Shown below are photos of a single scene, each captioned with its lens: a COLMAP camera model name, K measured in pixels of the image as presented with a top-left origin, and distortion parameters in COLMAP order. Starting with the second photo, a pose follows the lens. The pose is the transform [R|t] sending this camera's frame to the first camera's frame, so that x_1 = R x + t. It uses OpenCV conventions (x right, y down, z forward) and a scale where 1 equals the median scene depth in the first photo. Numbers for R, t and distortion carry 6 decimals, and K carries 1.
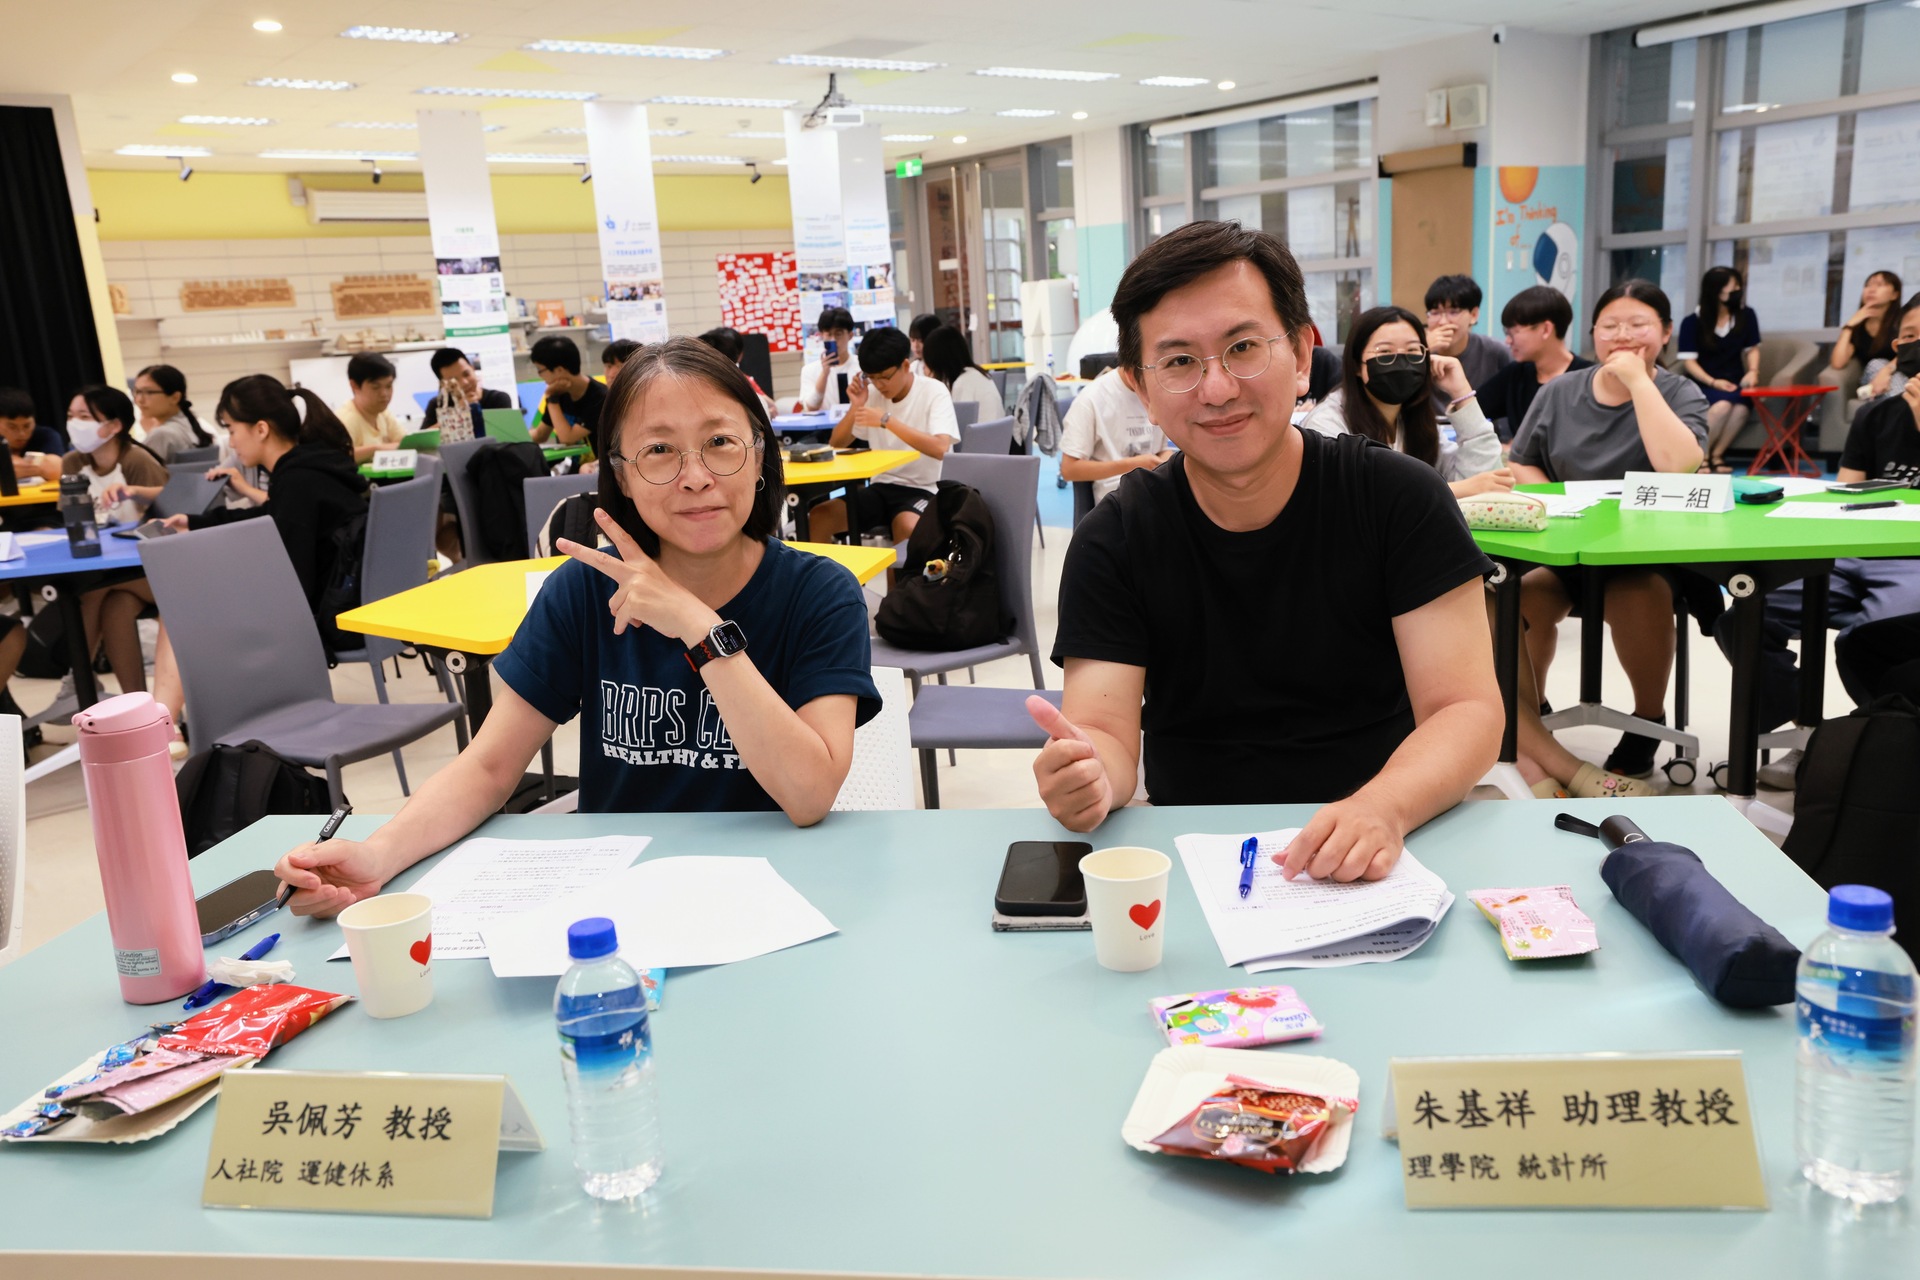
lens RADIAL K [[1501.6, 0, 963.1], [0, 1501.6, 632.6], [0, 0, 1]] dist [0.002084, 0.071451]
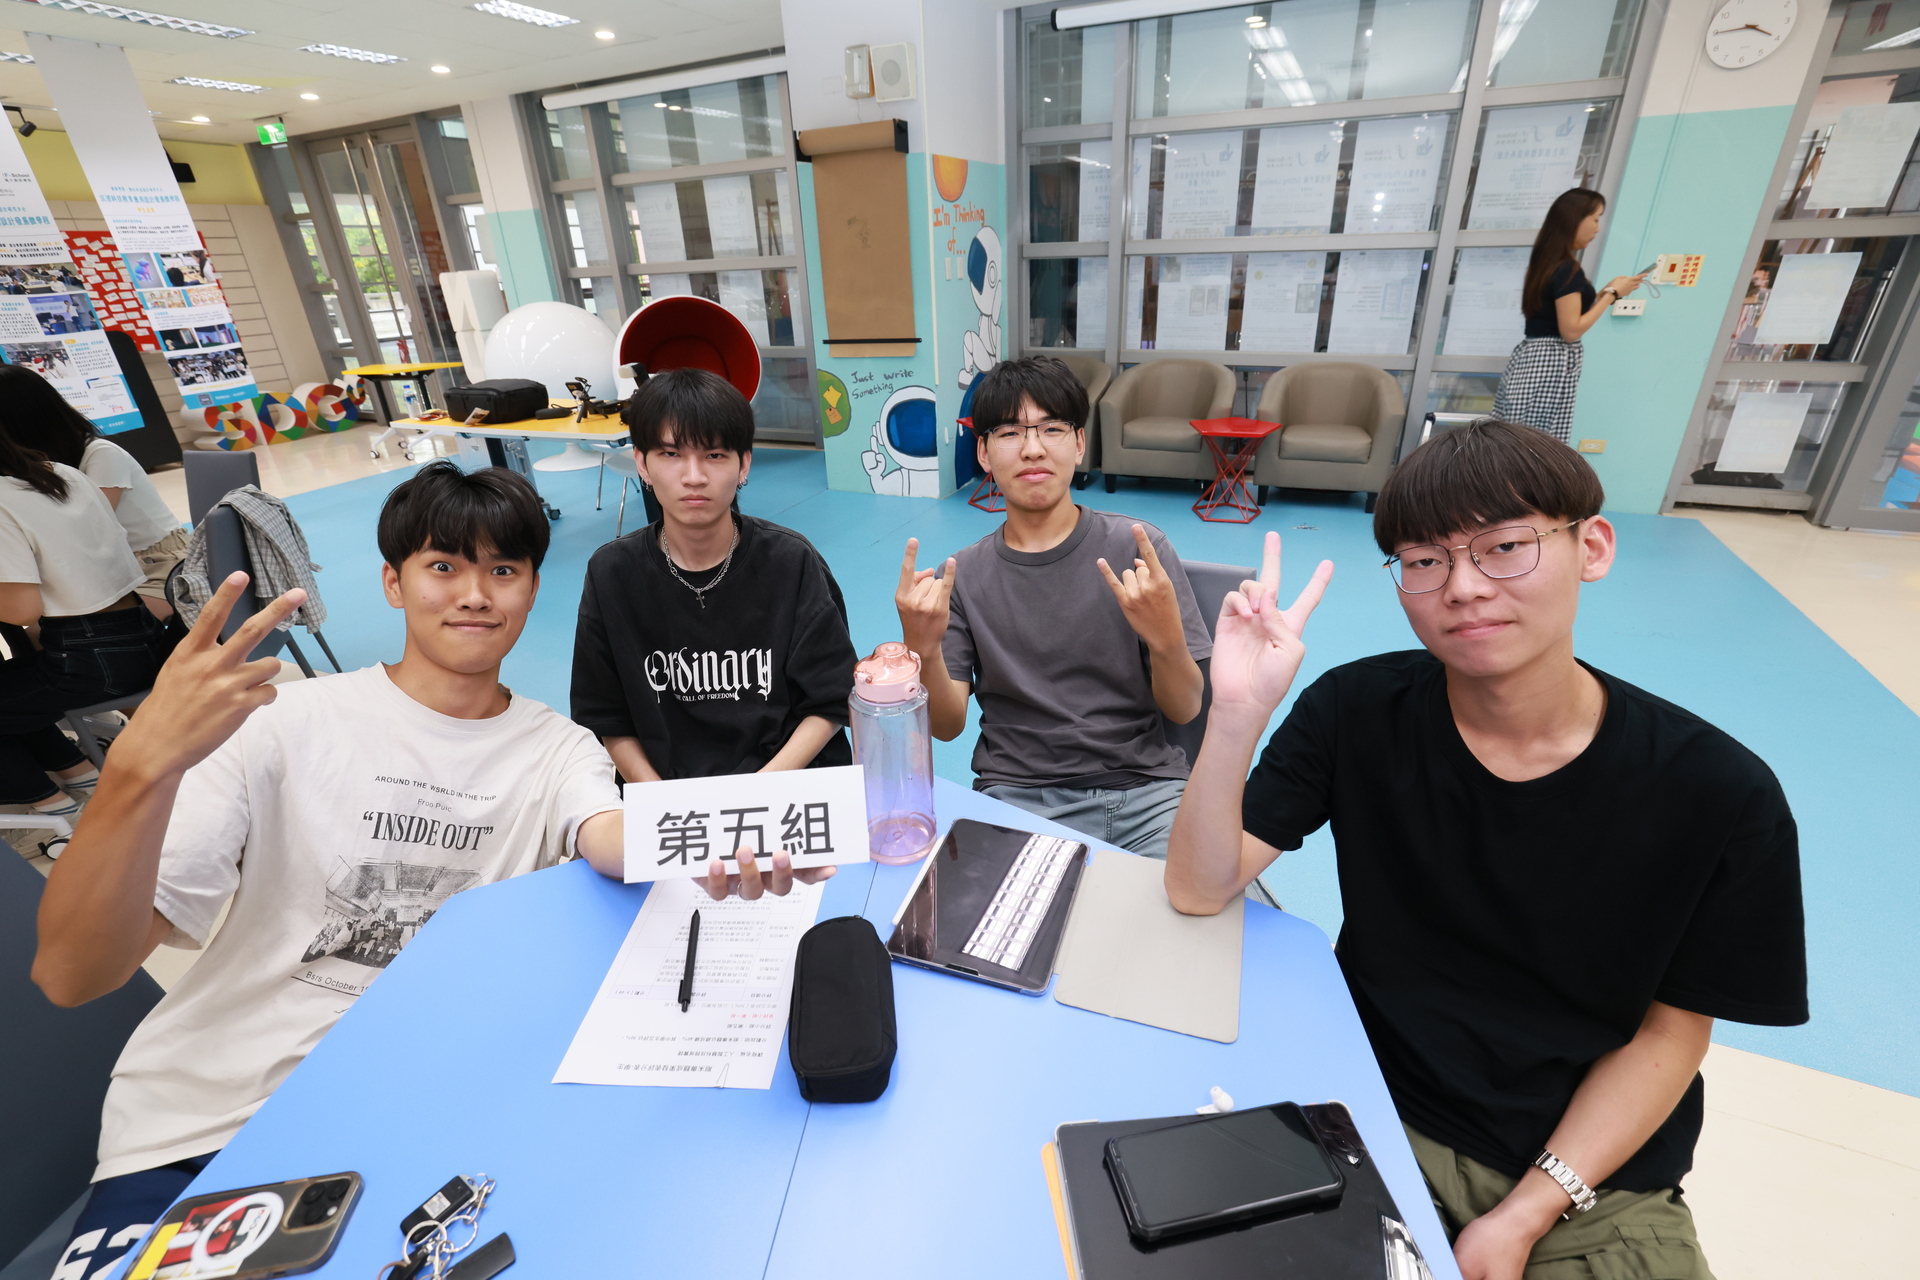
lens RADIAL K [[823.9, 0, 960.3], [0, 823.9, 657.8], [0, 0, 1]] dist [-0.043582, 0.014434]
pose [[0.901061, -0.166222, 0.400575, 0.108609], [0.071577, 0.967967, 0.240660, -0.112642], [-0.427746, -0.188177, 0.884094, 0.423086]]
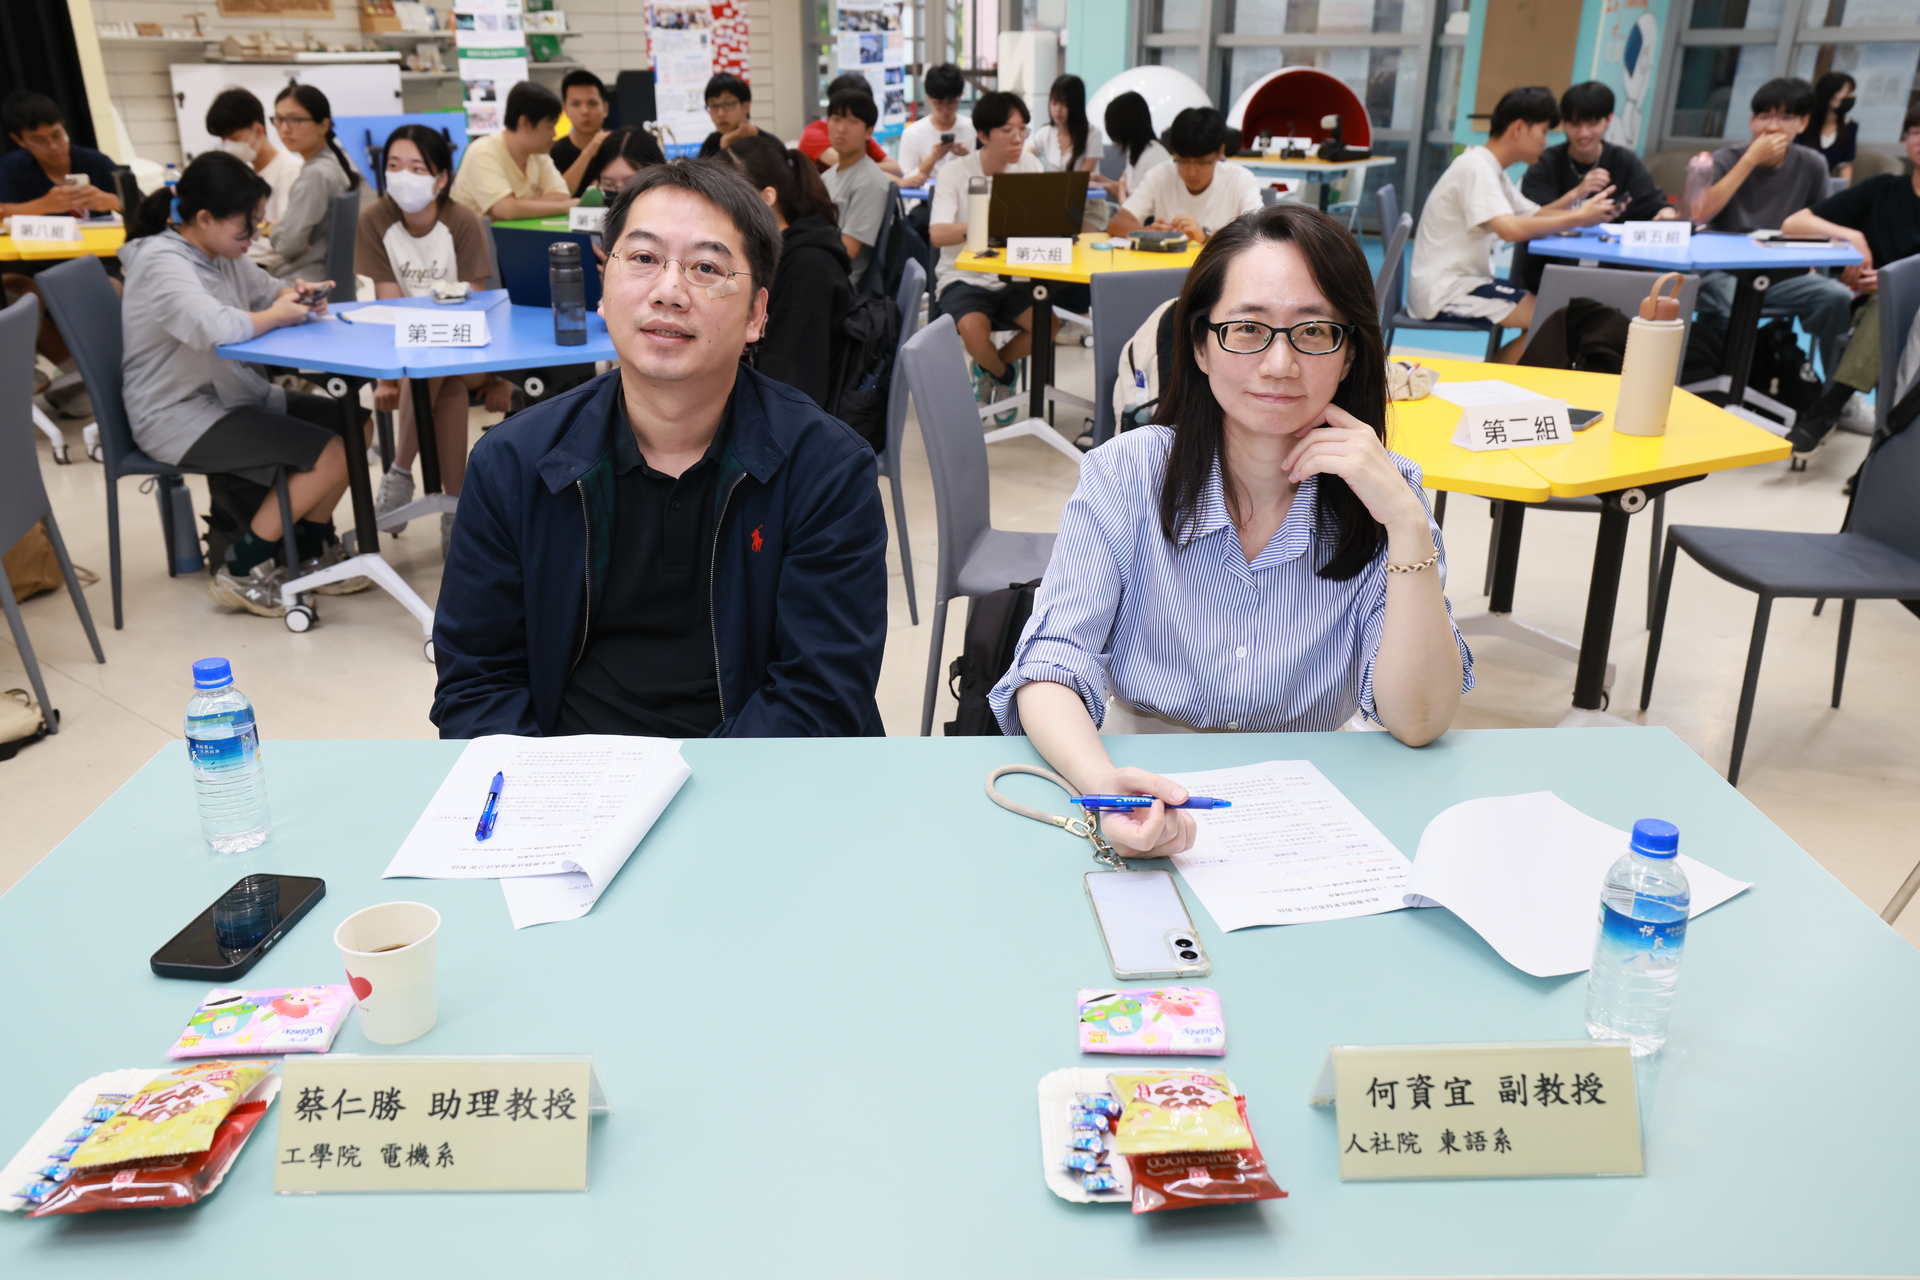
lens RADIAL K [[1575.2, 0, 967.8], [0, 1575.2, 641.5], [0, 0, 1]] dist [-0.001404, 0.085754]
pose [[0.981516, -0.000514, 0.191379, -0.193765], [-0.027643, 0.989129, 0.144427, -0.006851], [-0.189372, -0.147048, 0.970832, 0.027324]]
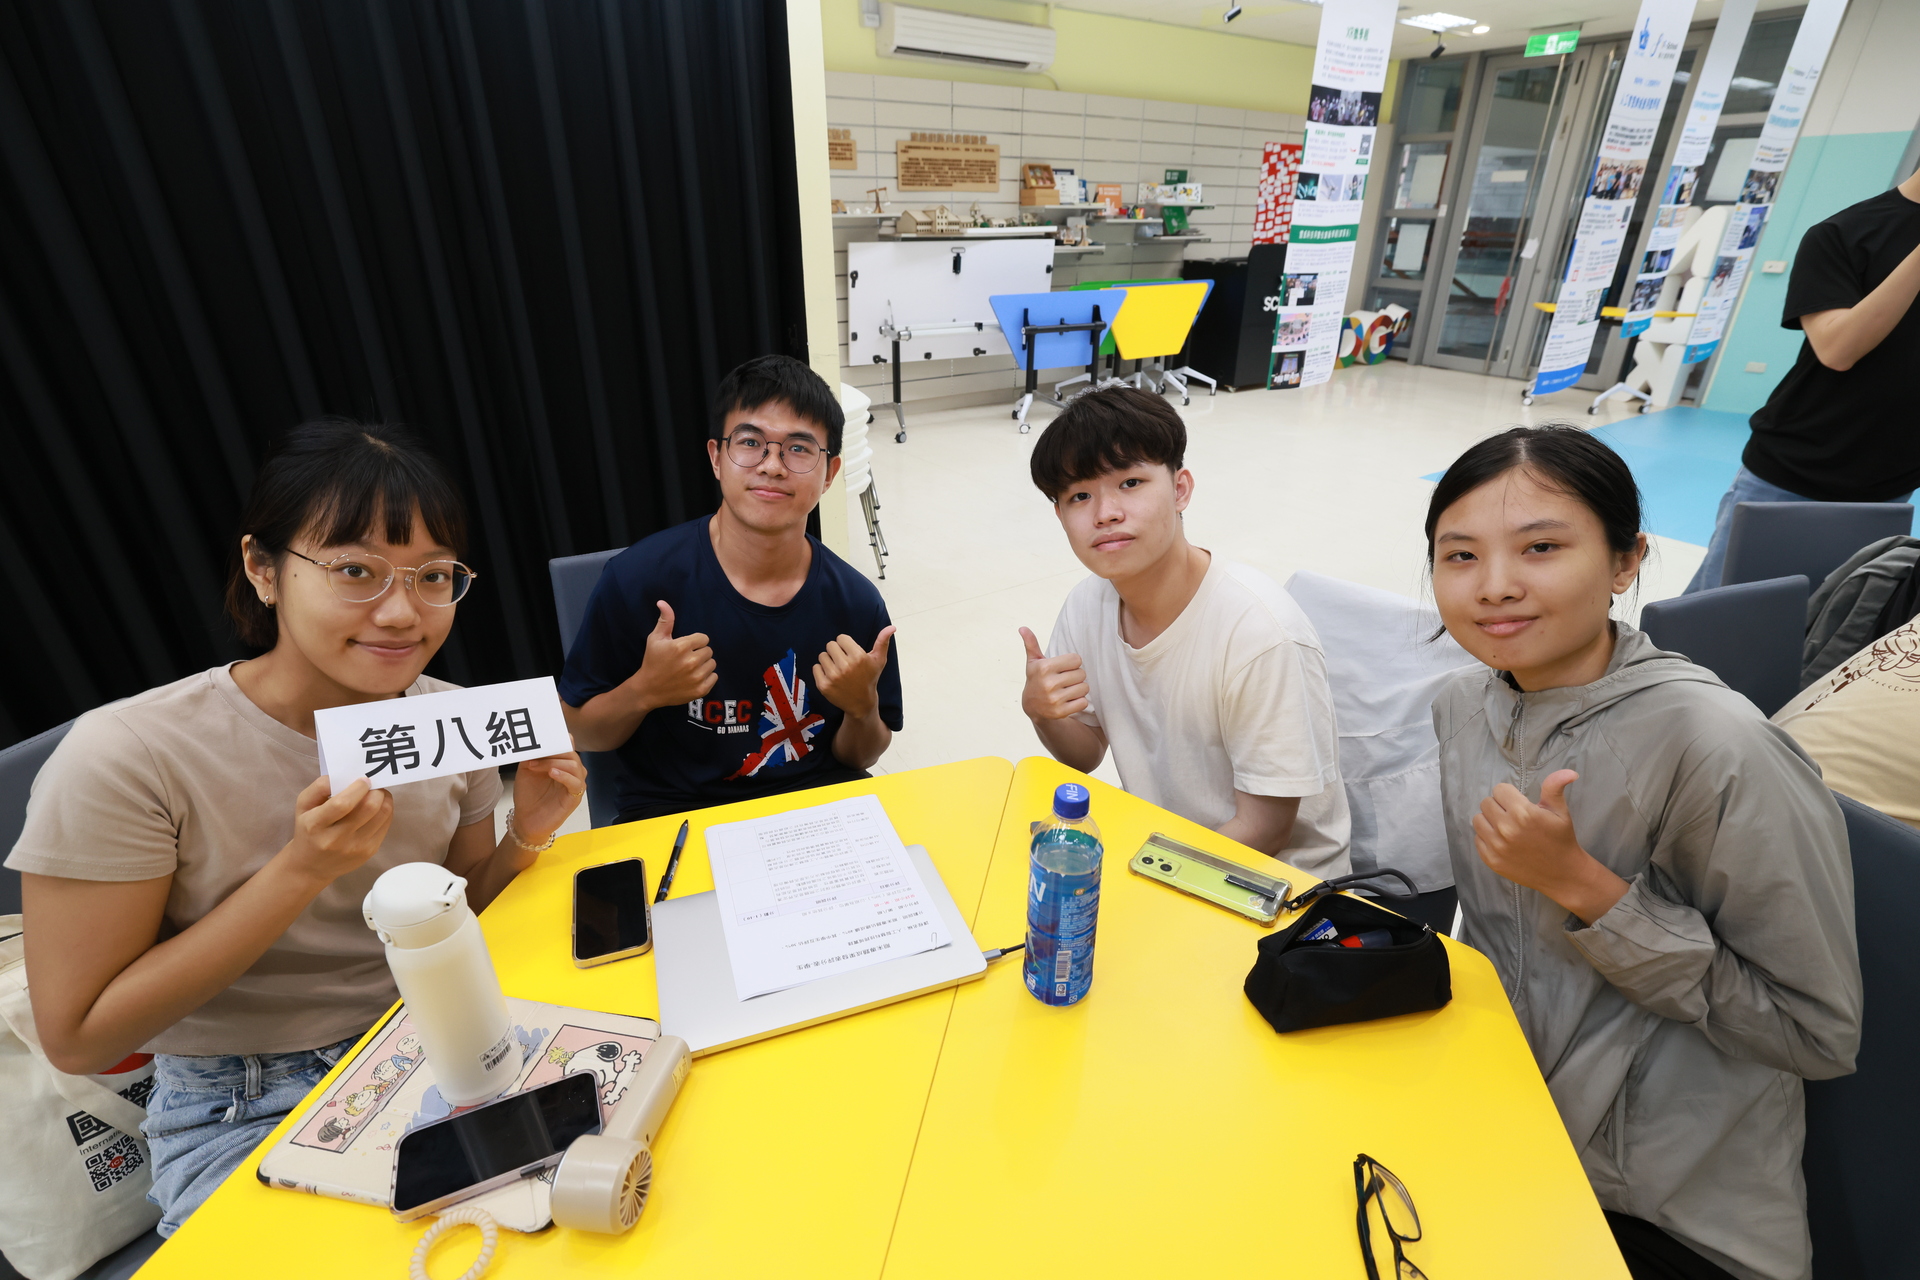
lens RADIAL K [[907.4, 0, 960.0], [0, 907.4, 640.0], [0, 0, 1]] dist [-0.039225, 0.021011]
pose [[0.994052, 0.098497, -0.046455, -0.361467], [-0.084827, 0.967824, 0.236898, -0.100445], [0.068294, -0.231549, 0.970423, 0.522610]]
